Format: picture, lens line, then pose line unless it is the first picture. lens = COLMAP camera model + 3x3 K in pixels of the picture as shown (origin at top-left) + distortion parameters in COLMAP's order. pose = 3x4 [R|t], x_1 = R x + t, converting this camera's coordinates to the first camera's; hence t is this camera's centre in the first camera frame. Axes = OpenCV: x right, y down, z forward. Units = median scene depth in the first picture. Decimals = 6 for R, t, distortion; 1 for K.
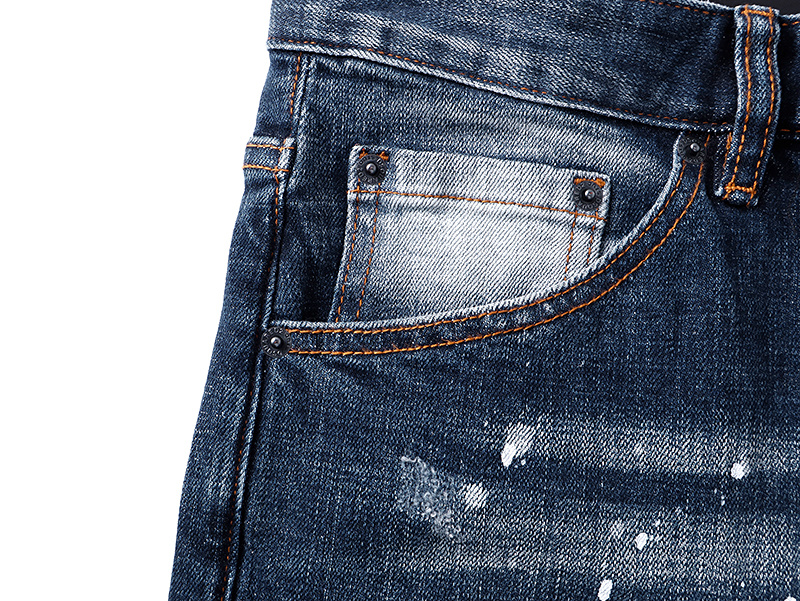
lens RADIAL K [[778.3, 0, 400.0], [0, 778.3, 300.5], [0, 0, 1]] dist [-0.000149, 0.009204]
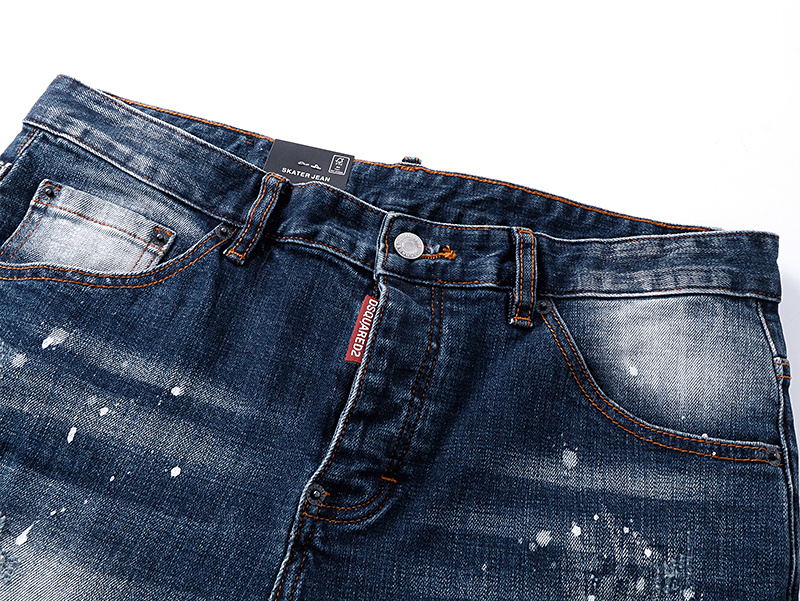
lens RADIAL K [[778.3, 0, 400.0], [0, 778.3, 300.5], [0, 0, 1]] dist [-0.000149, 0.009204]
pose [[0.958833, 0.279895, 0.047930, 0.735120], [-0.243246, 0.896636, -0.369966, 0.530414], [-0.146527, 0.343077, 0.927808, -0.707204]]
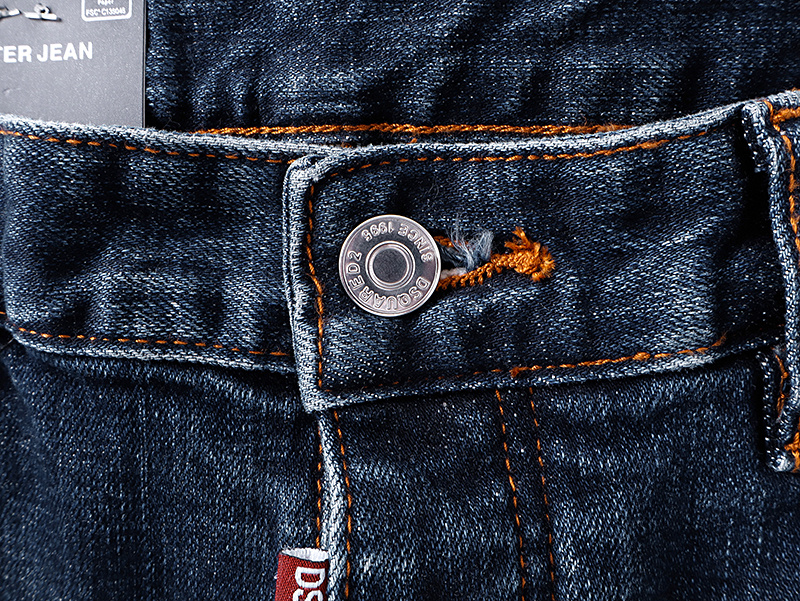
lens RADIAL K [[778.3, 0, 400.0], [0, 778.3, 300.5], [0, 0, 1]] dist [-0.000149, 0.009204]
pose [[0.999741, 0.022648, 0.002033, 0.815377], [-0.022707, 0.989636, 0.141791, -0.334287], [0.001199, -0.141800, 0.989895, 0.422388]]
